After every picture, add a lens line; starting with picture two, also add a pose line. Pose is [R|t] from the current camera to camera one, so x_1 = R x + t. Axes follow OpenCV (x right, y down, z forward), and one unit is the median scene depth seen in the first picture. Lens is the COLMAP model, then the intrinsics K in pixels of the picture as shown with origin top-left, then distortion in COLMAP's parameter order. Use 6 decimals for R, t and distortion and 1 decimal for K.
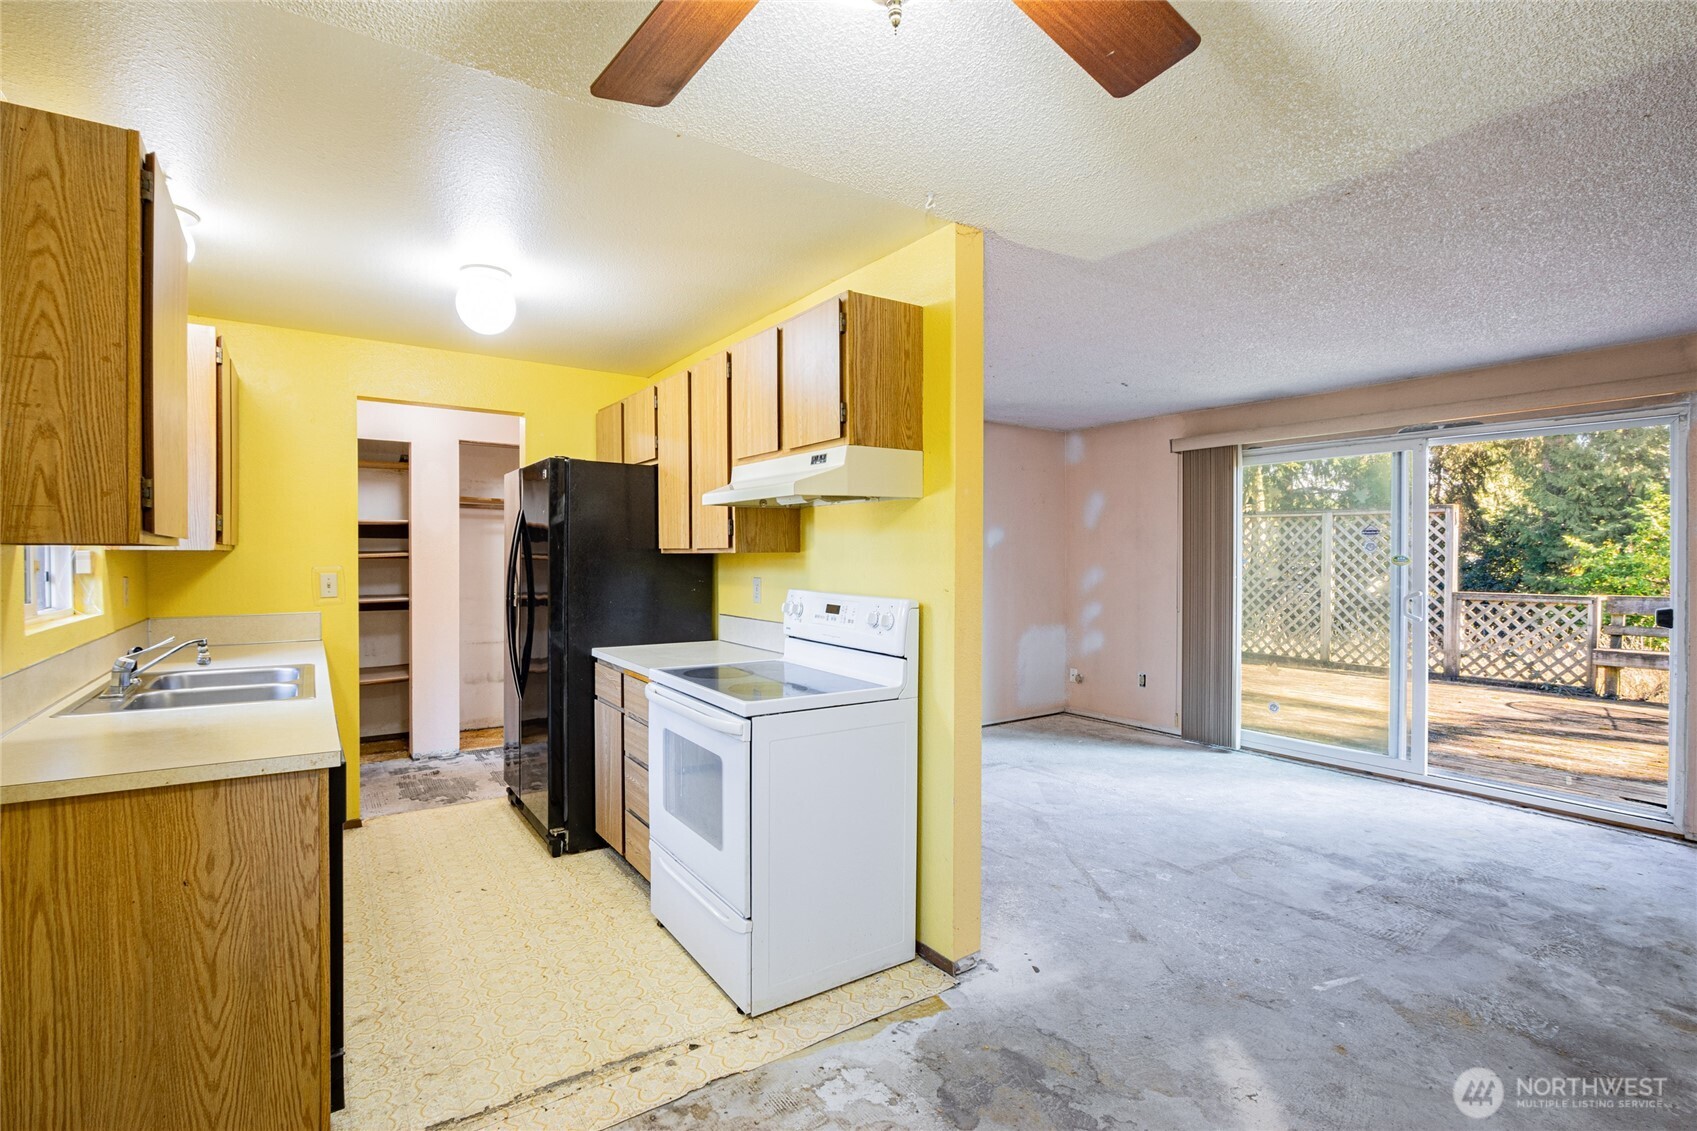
lens RADIAL K [[781.4, 0, 841.7], [0, 781.4, 562.1], [0, 0, 1]] dist [-0.012081, 0.000801]
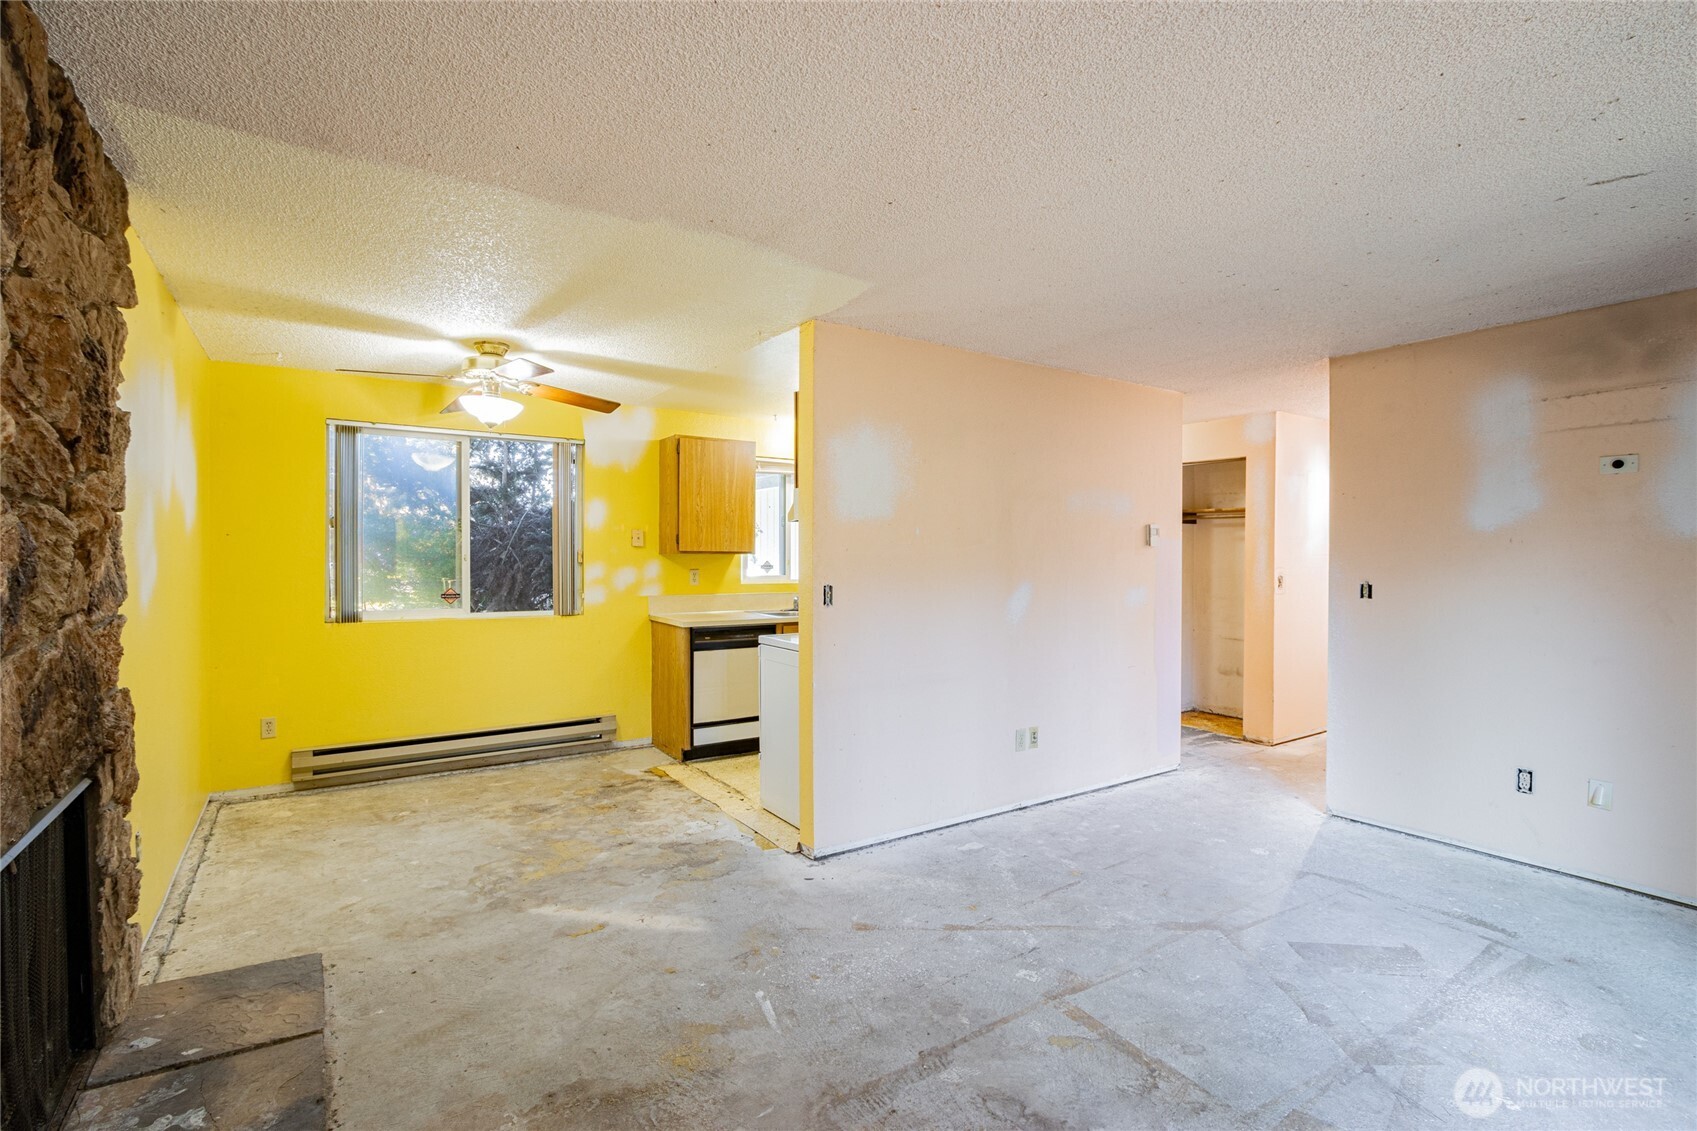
lens RADIAL K [[781.4, 0, 841.7], [0, 781.4, 562.1], [0, 0, 1]] dist [-0.012081, 0.000801]
pose [[-0.017282, -0.001869, -0.999849, 1.485788], [-0.013451, 0.999908, -0.001636, -0.000100], [0.999760, 0.013421, -0.017305, 1.031019]]
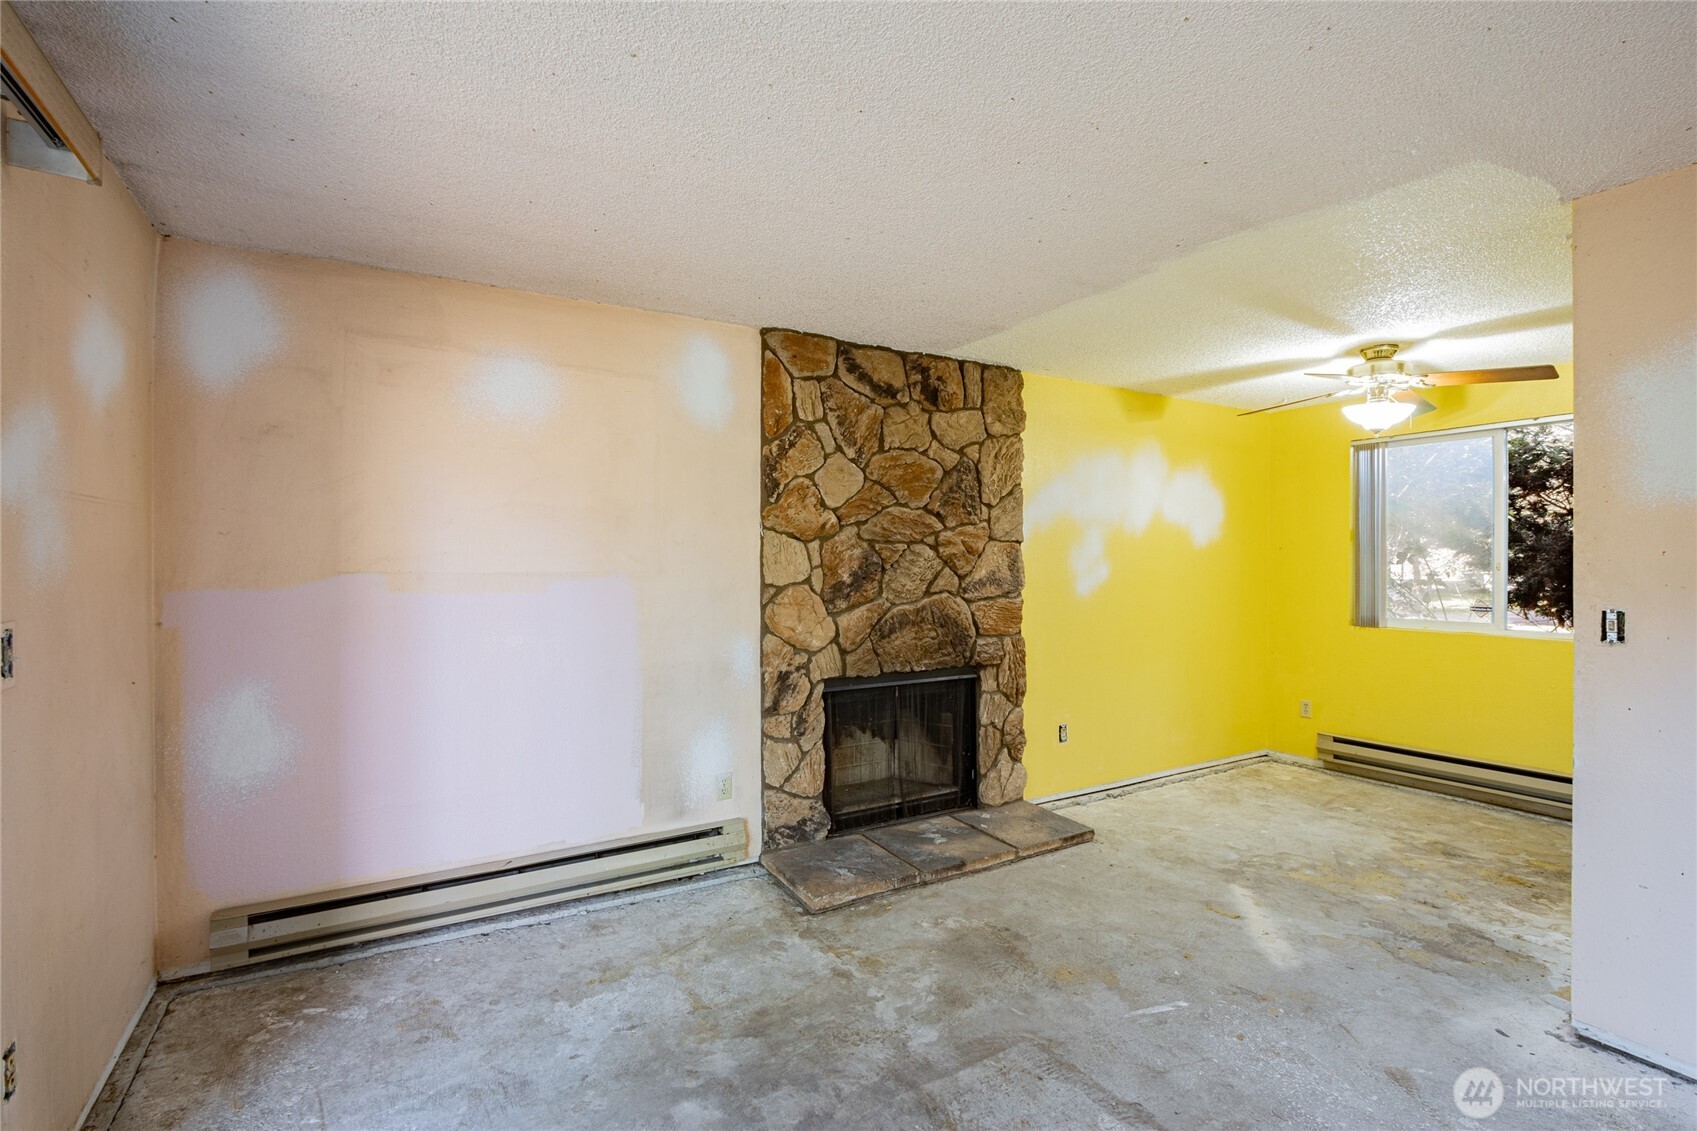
lens RADIAL K [[788.4, 0, 825.0], [0, 788.4, 562.7], [0, 0, 1]] dist [-0.012163, 0.000427]
pose [[-0.996151, -0.004641, 0.087536, 0.909986], [-0.004054, 0.999968, 0.006880, -0.015524], [-0.087565, 0.006499, -0.996138, 1.877880]]
